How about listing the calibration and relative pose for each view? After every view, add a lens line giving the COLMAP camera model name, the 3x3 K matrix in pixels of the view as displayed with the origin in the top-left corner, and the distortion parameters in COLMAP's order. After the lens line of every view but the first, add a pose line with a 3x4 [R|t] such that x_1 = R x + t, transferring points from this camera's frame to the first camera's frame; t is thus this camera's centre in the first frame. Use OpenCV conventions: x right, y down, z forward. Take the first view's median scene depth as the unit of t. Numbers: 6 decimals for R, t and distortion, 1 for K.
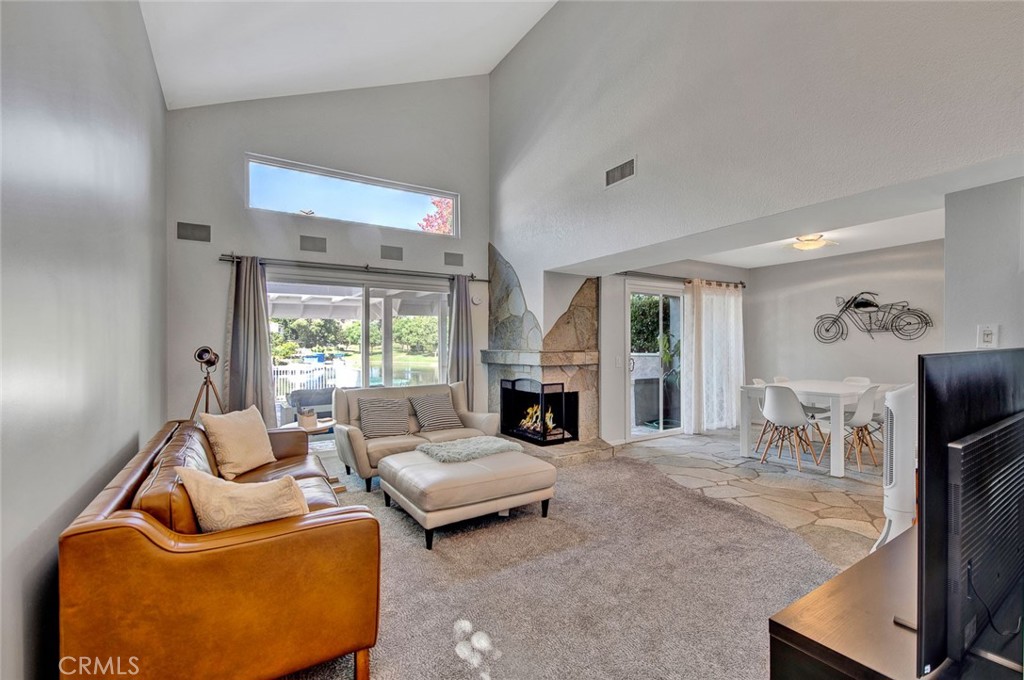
lens RADIAL K [[454.6, 0, 512.0], [0, 454.6, 340.0], [0, 0, 1]] dist [0.001910, 0.000101]
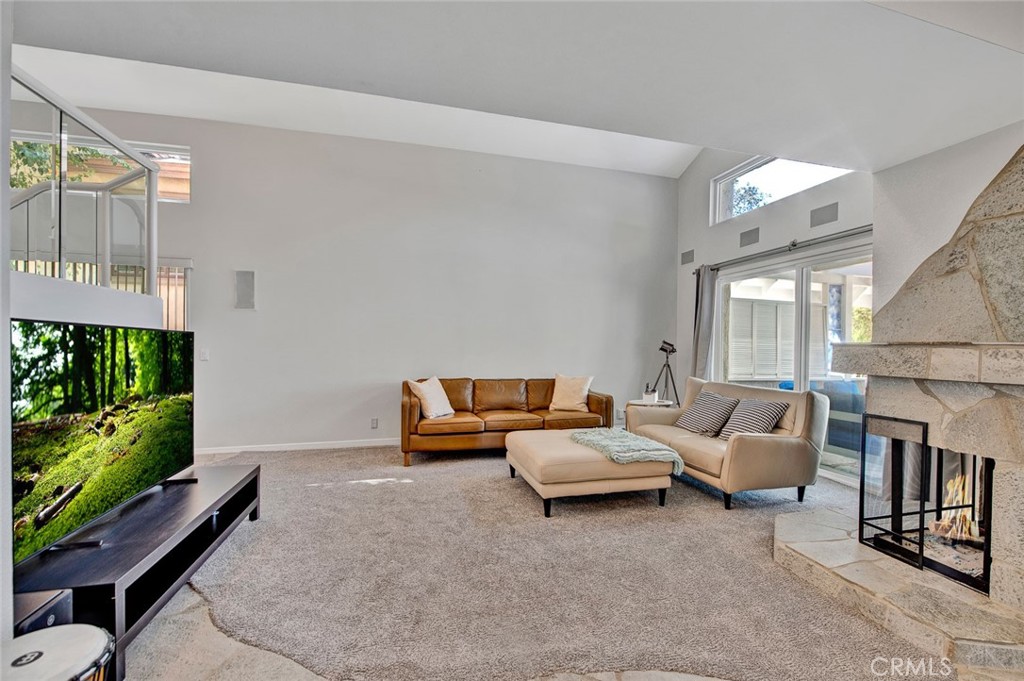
lens RADIAL K [[465.6, 0, 527.2], [0, 465.6, 356.8], [0, 0, 1]] dist [0.000181, 0.000000]
pose [[-0.290886, 0.013766, -0.956659, 0.583046], [-0.001828, 0.999887, 0.014944, 0.028105], [0.956756, 0.006096, -0.290828, 0.734650]]
